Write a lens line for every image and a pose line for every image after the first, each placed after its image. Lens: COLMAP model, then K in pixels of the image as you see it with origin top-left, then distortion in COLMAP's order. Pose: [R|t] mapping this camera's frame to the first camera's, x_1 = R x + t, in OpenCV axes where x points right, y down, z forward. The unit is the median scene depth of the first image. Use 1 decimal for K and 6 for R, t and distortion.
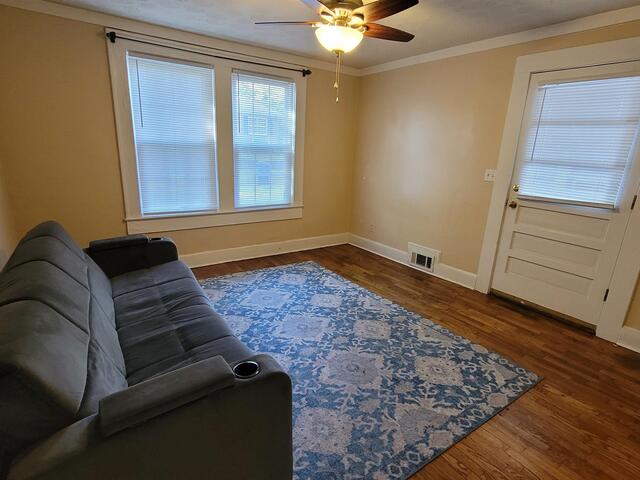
lens RADIAL K [[348.1, 0, 318.9], [0, 348.1, 243.6], [0, 0, 1]] dist [0.004209, 0.001391]
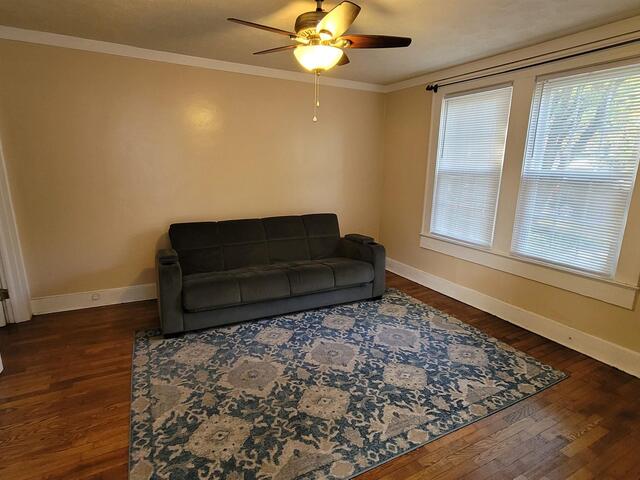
lens RADIAL K [[348.1, 0, 318.9], [0, 348.1, 243.6], [0, 0, 1]] dist [0.004209, 0.001391]
pose [[-0.128007, 0.177462, -0.975767, 0.769393], [-0.291192, 0.933774, 0.208025, -0.211538], [0.948062, 0.310764, -0.067854, 0.860833]]
